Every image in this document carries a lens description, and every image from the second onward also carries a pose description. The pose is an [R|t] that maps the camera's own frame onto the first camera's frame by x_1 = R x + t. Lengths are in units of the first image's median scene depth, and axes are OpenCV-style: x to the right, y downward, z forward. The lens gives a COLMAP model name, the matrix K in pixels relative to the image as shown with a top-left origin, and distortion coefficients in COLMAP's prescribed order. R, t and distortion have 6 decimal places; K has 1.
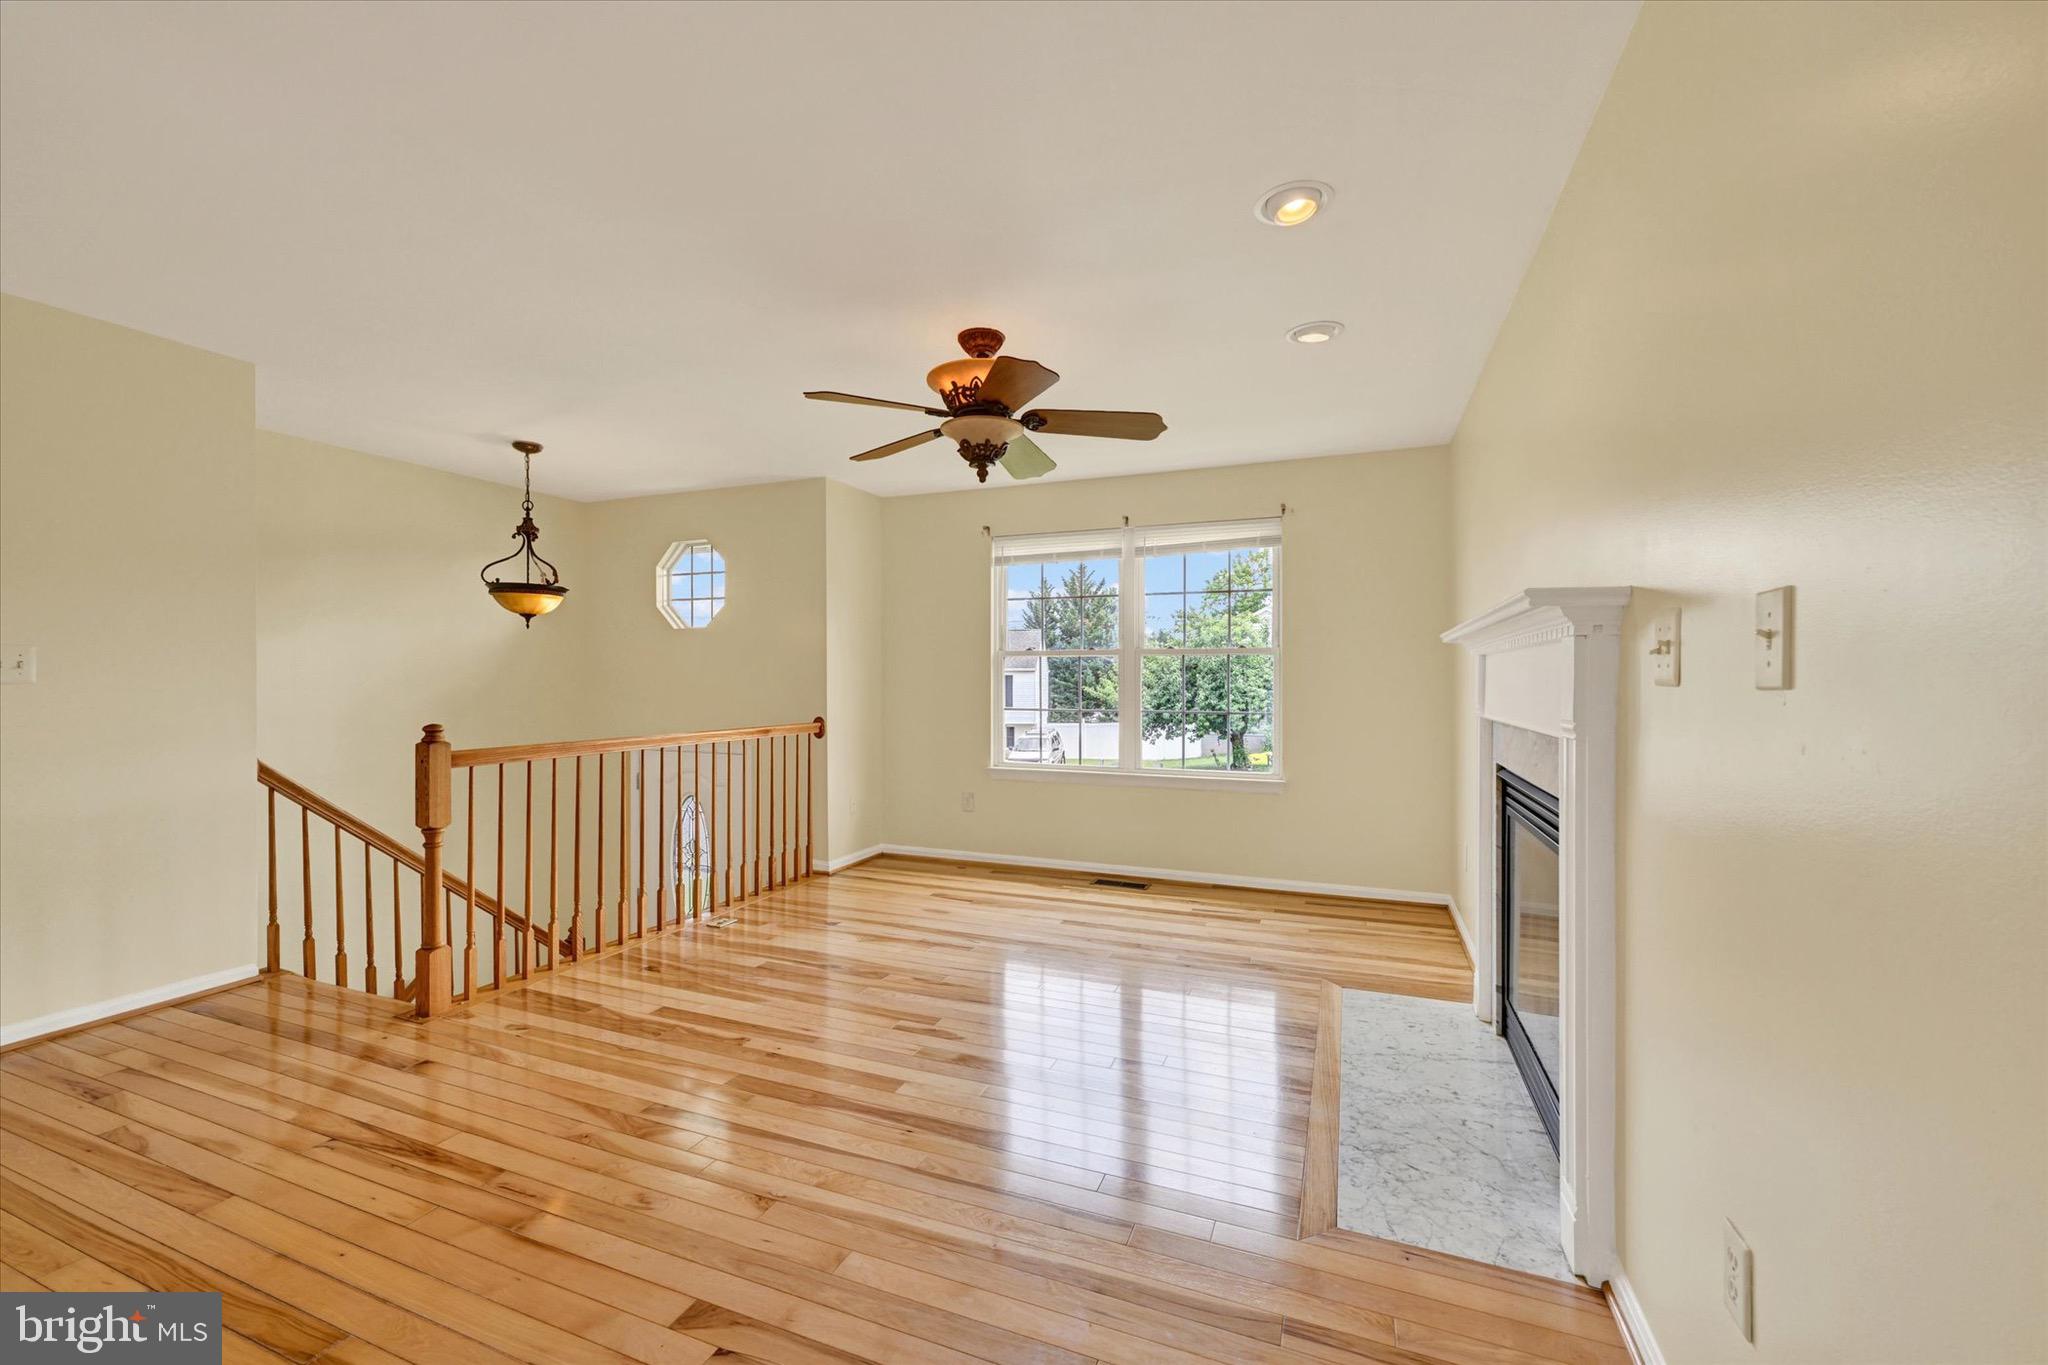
lens RADIAL K [[826.9, 0, 1015.9], [0, 826.9, 674.7], [0, 0, 1]] dist [0.002120, 0.000004]
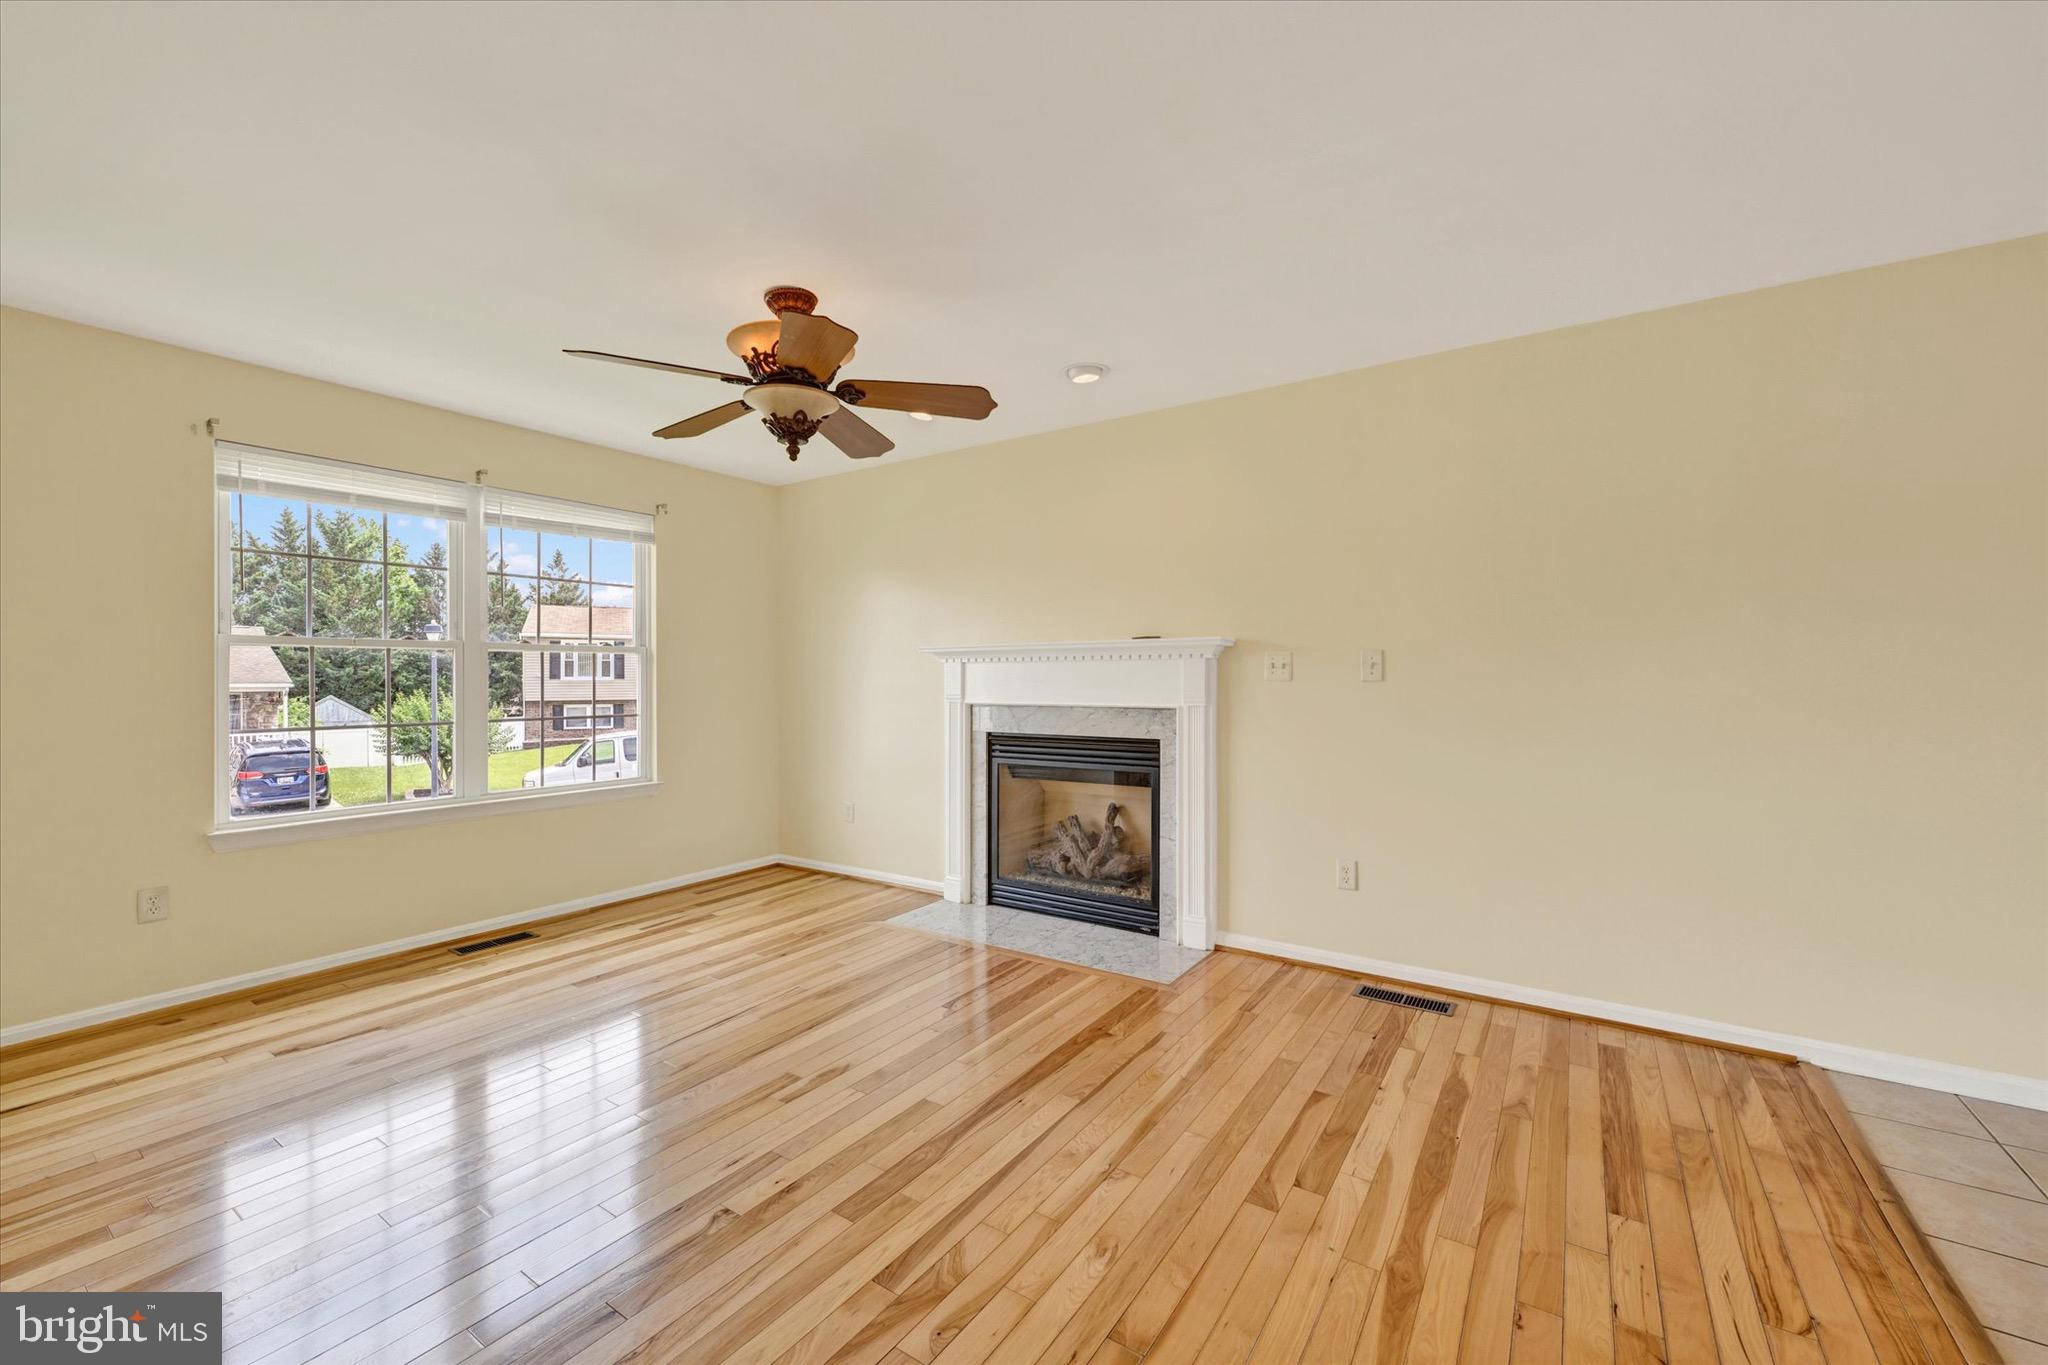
lens RADIAL K [[826.9, 0, 1015.9], [0, 826.9, 674.7], [0, 0, 1]] dist [0.002120, 0.000004]
pose [[0.204830, 0.002380, 0.978795, -0.684389], [-0.002454, 0.999995, -0.001918, 0.000645], [-0.978795, -0.002009, 0.204835, 0.456298]]
